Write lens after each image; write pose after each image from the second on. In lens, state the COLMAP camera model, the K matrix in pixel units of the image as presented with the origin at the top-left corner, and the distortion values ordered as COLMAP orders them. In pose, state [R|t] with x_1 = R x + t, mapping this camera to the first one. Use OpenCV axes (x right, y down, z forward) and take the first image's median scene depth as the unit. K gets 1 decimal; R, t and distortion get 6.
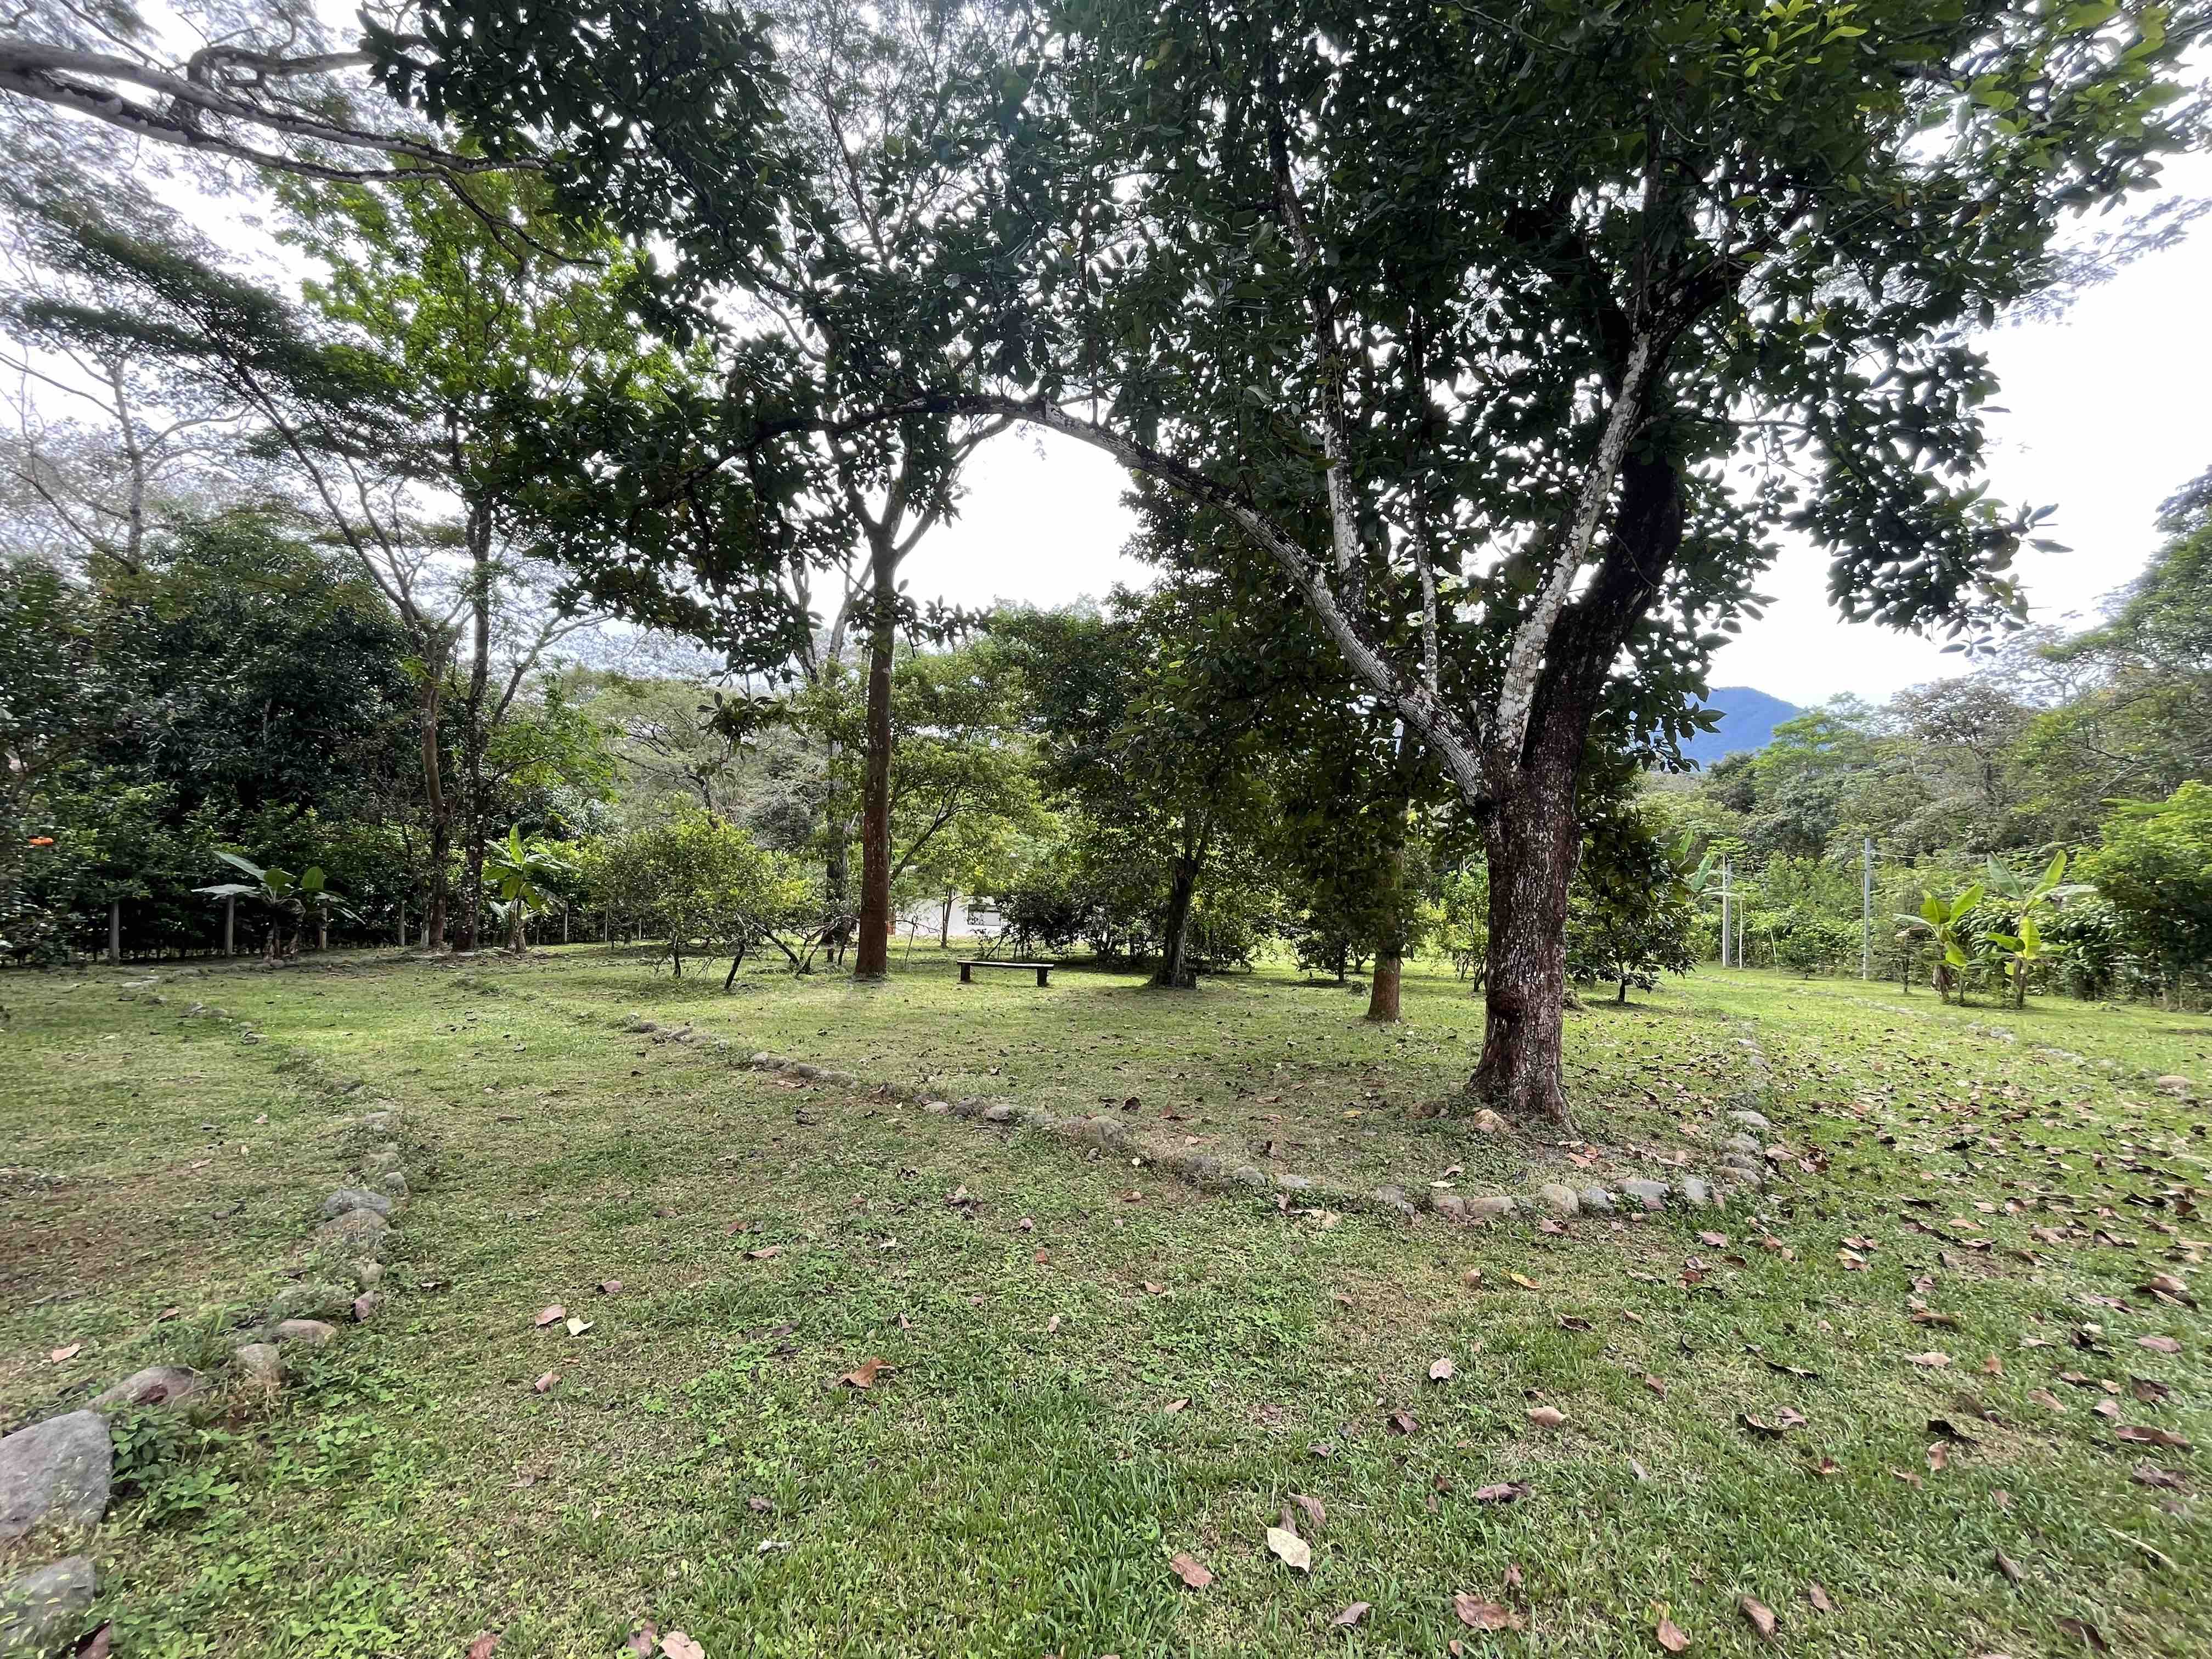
lens RADIAL K [[898.2, 0, 1108.0], [0, 898.2, 826.0], [0, 0, 1]] dist [-0.000920, 0.000124]
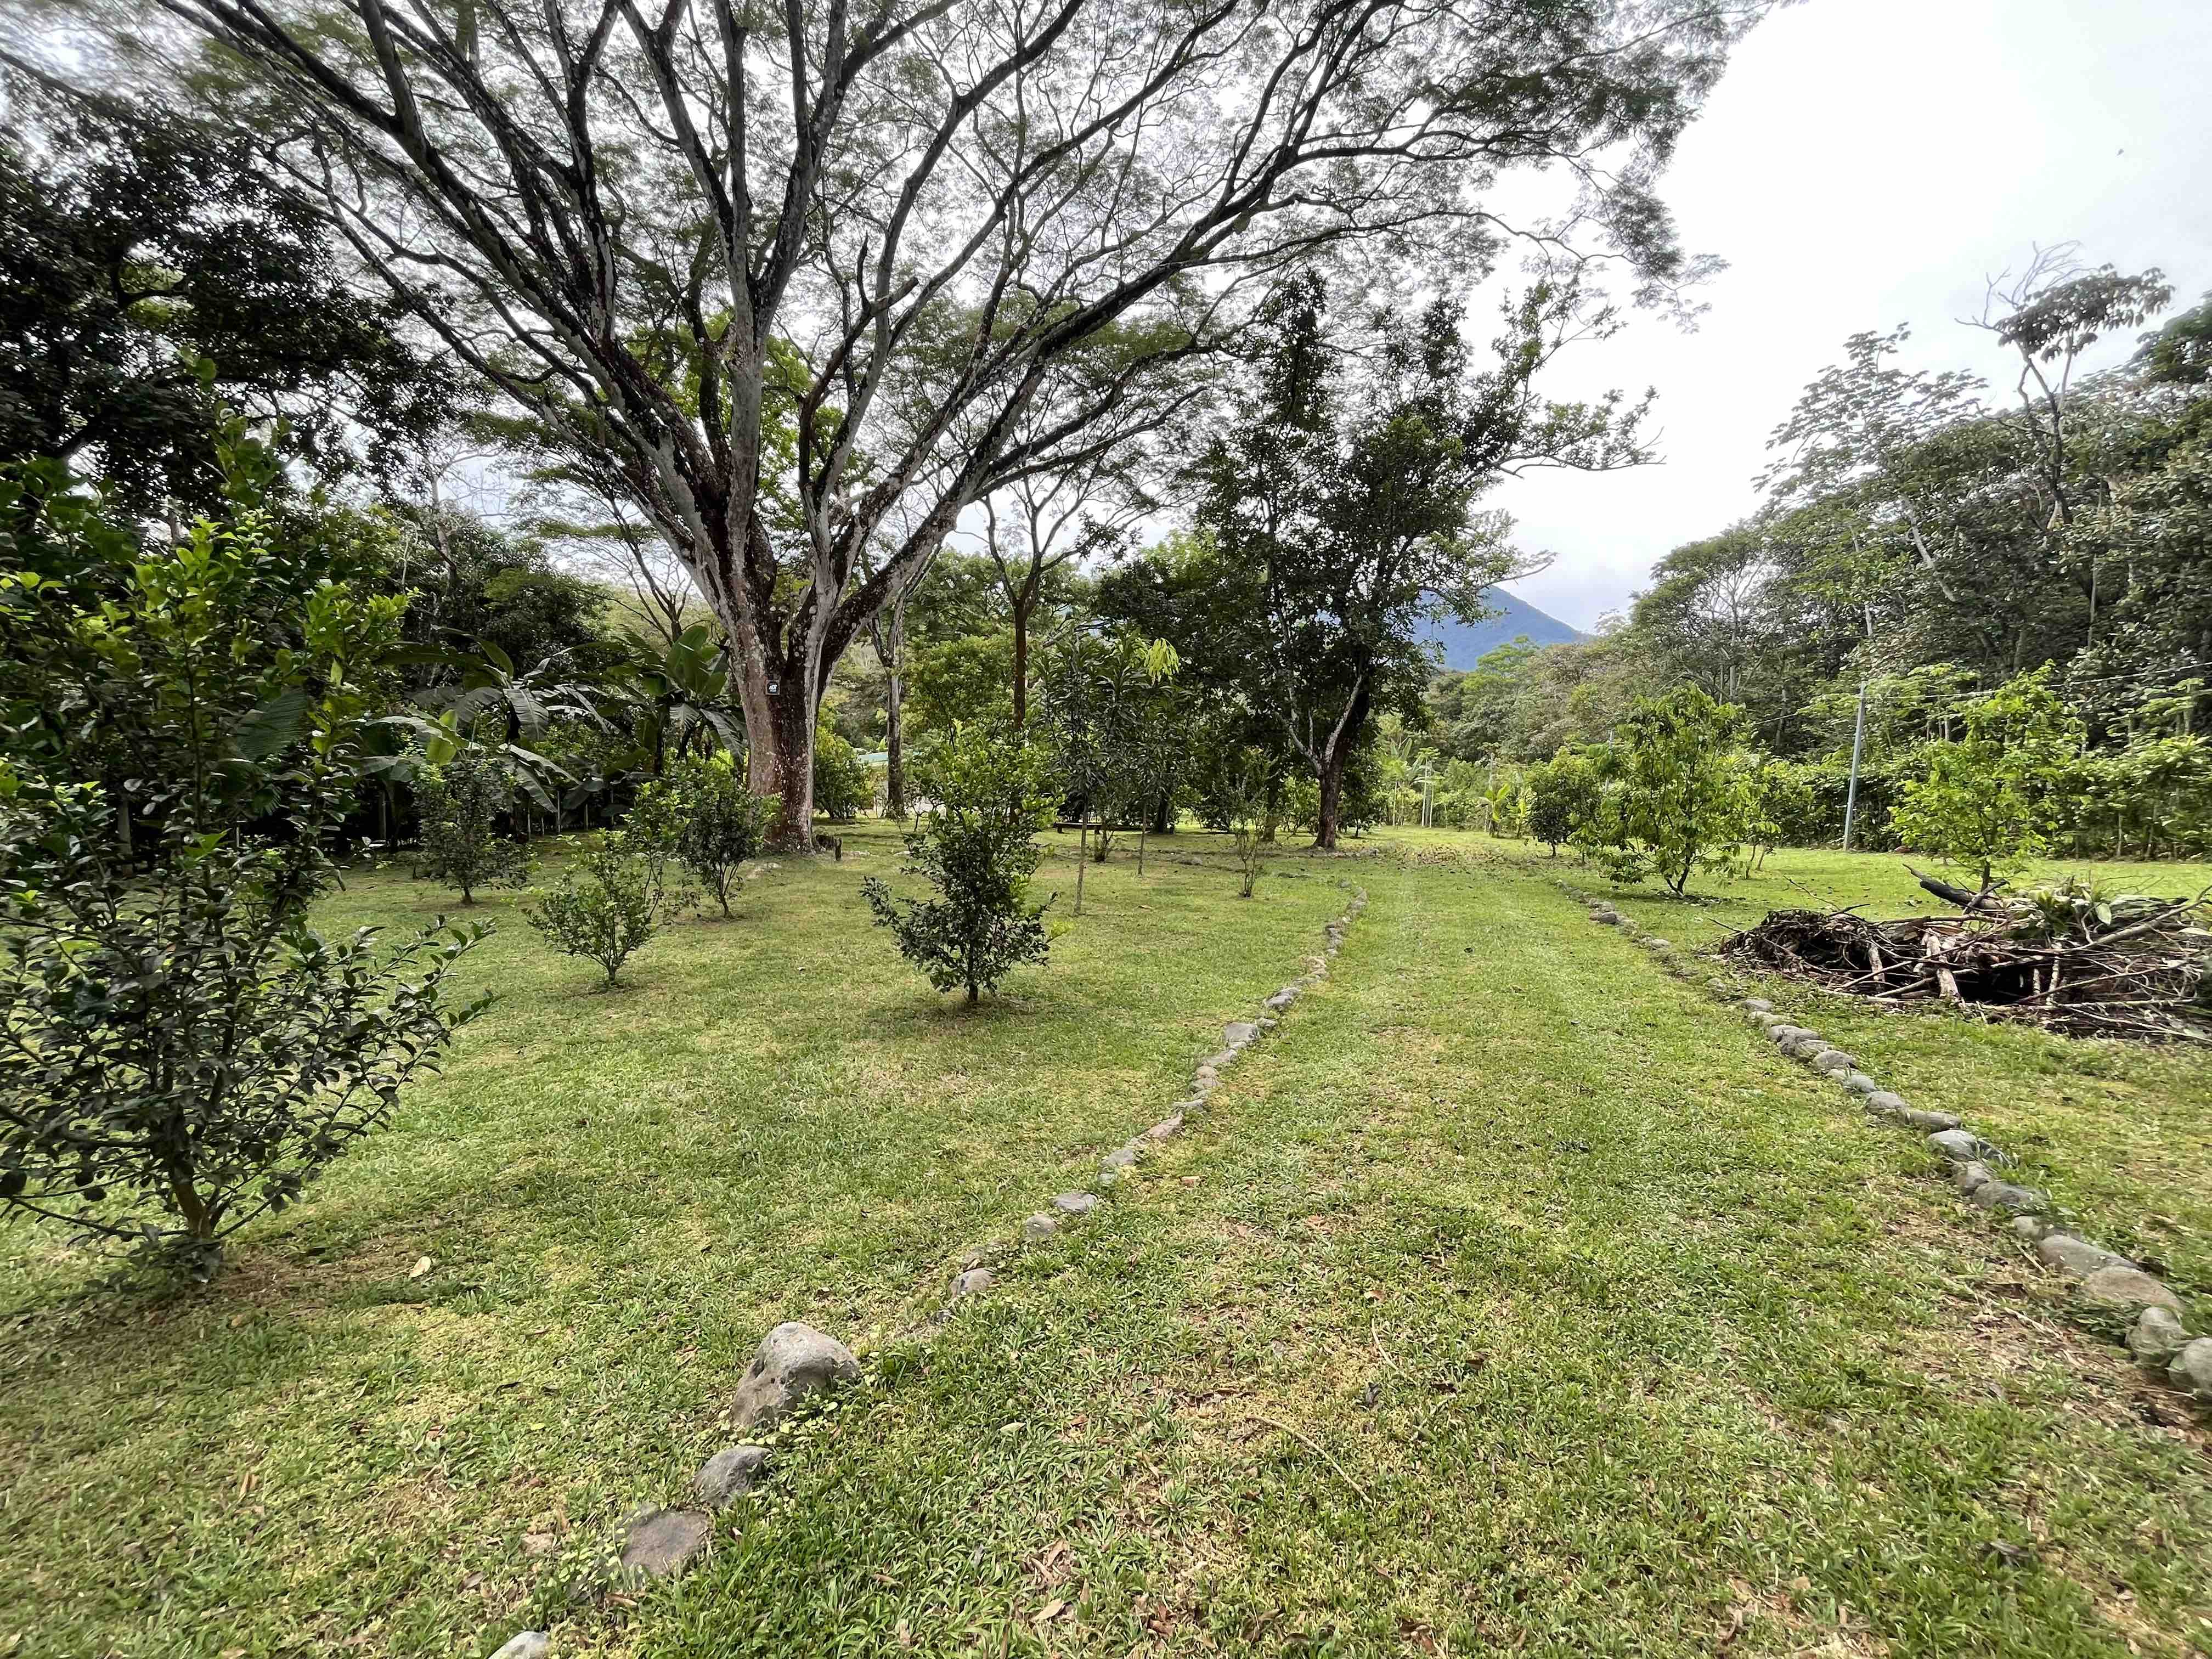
lens RADIAL K [[898.2, 0, 1103.4], [0, 898.2, 832.3], [0, 0, 1]] dist [-0.000920, 0.000124]
pose [[0.975658, -0.015842, 0.218724, -0.279074], [-0.015608, 0.989842, 0.141315, -0.064903], [-0.218741, -0.141289, 0.965500, -0.532556]]
